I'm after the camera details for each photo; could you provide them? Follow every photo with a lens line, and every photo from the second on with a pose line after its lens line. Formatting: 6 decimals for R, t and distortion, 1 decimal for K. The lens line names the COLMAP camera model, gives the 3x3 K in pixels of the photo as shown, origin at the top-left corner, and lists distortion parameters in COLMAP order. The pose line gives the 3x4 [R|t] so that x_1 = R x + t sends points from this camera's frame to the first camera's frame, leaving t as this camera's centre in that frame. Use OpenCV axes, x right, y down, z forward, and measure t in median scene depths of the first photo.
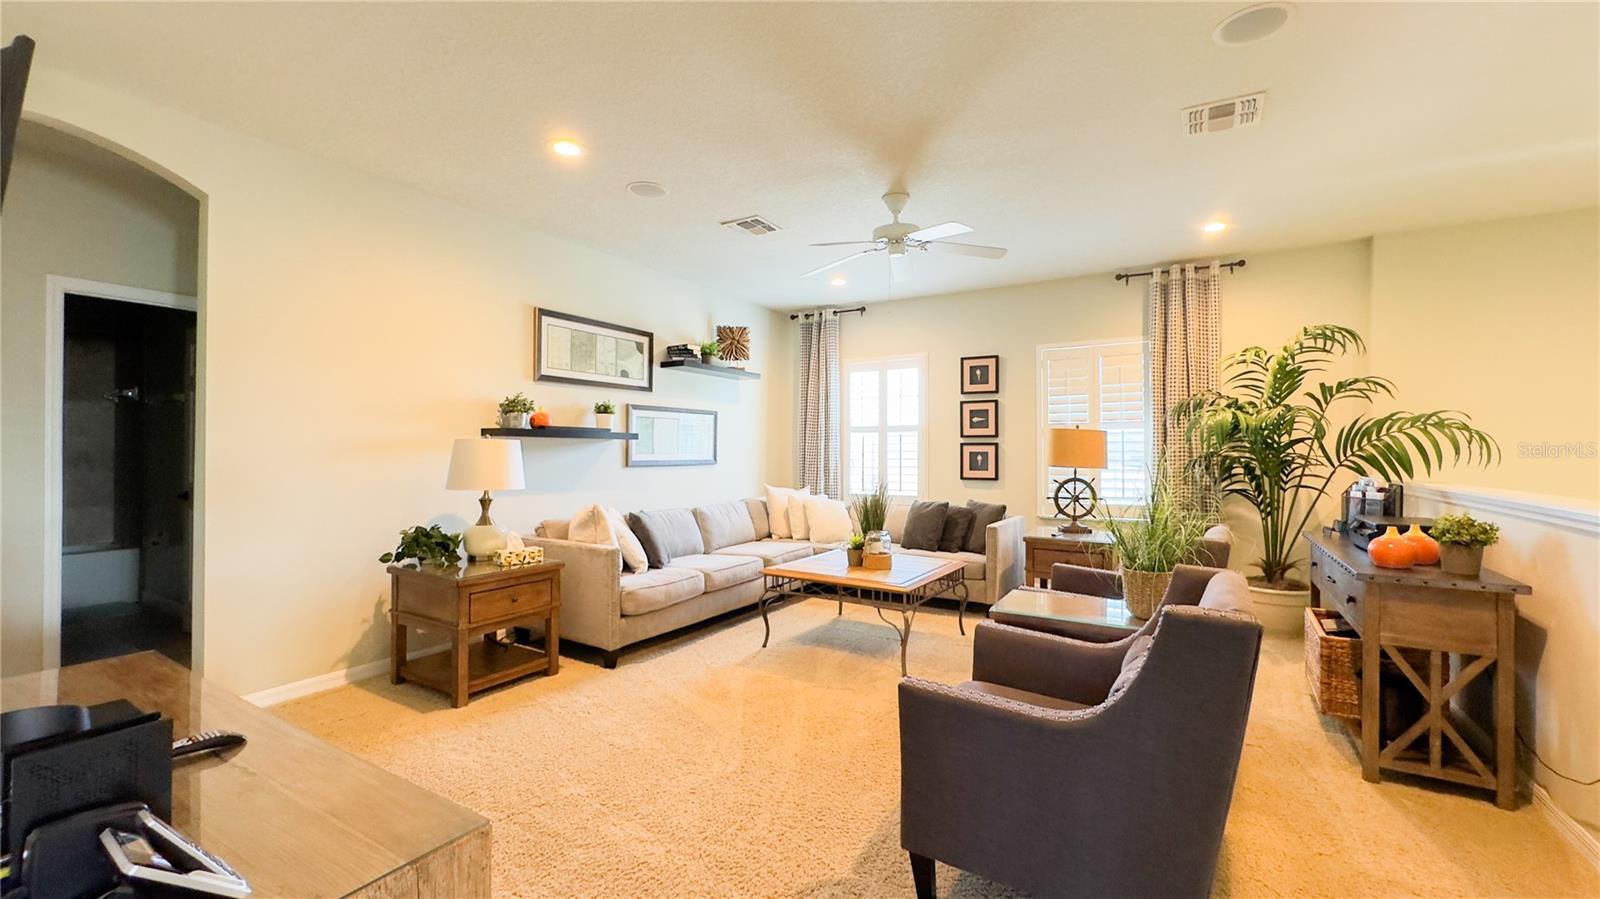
lens RADIAL K [[640.7, 0, 800.0], [0, 640.7, 449.5], [0, 0, 1]] dist [-0.001420, 0.000263]
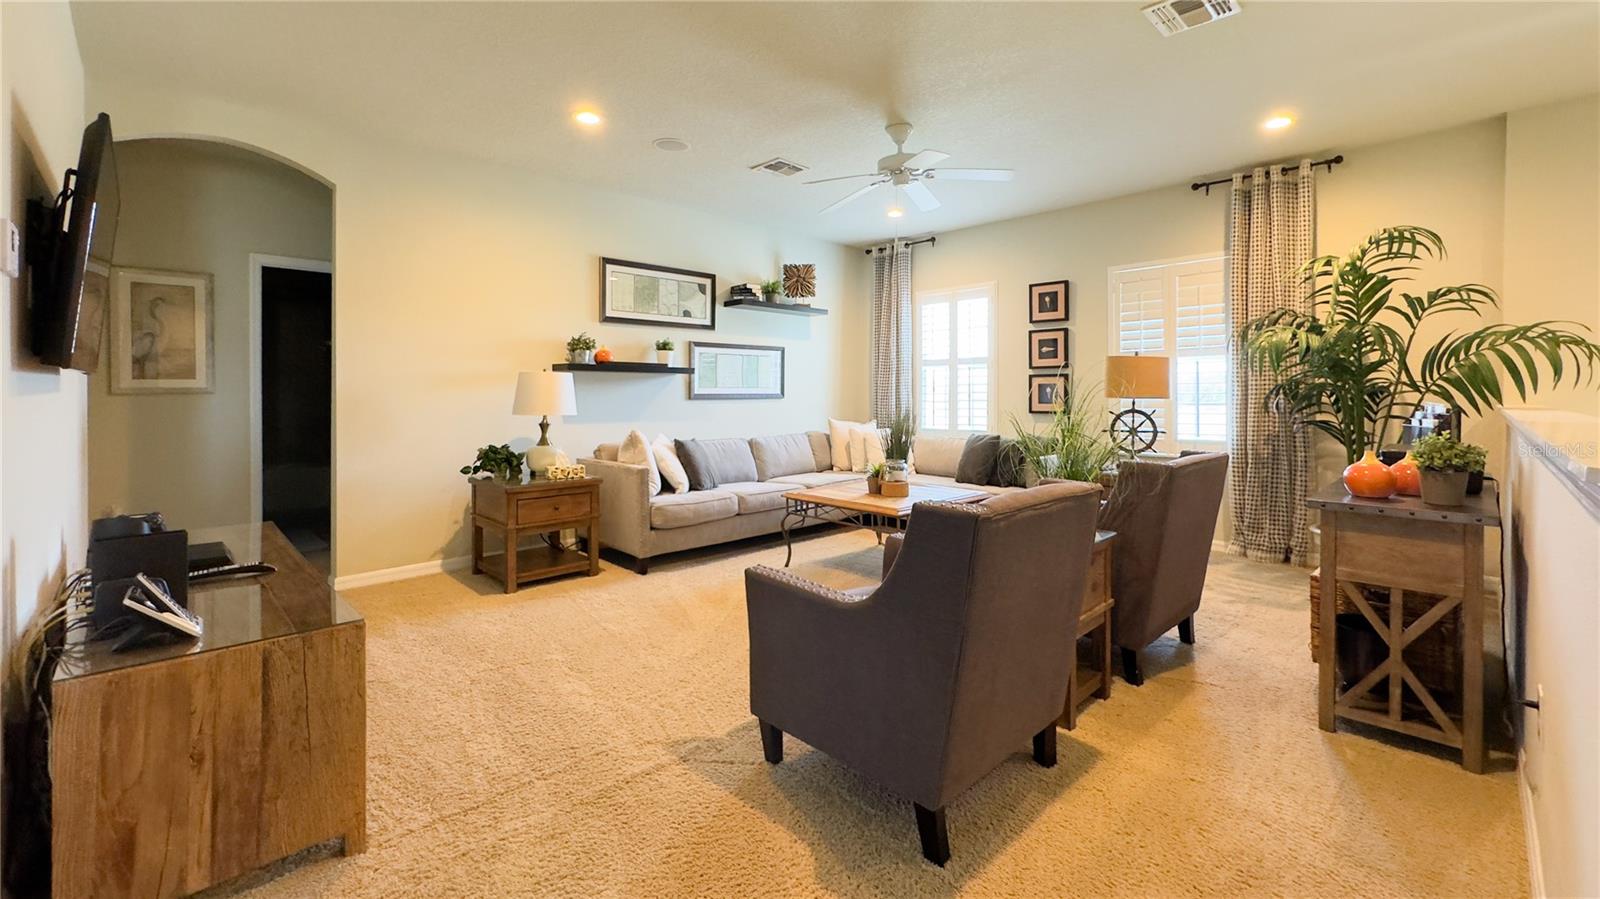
lens RADIAL K [[664.7, 0, 795.8], [0, 664.7, 397.7], [0, 0, 1]] dist [-0.001320, 0.000205]
pose [[0.968304, -0.003043, -0.249755, 0.225466], [0.005054, 0.999960, 0.007410, 0.020660], [0.249723, -0.008438, 0.968281, -0.053867]]
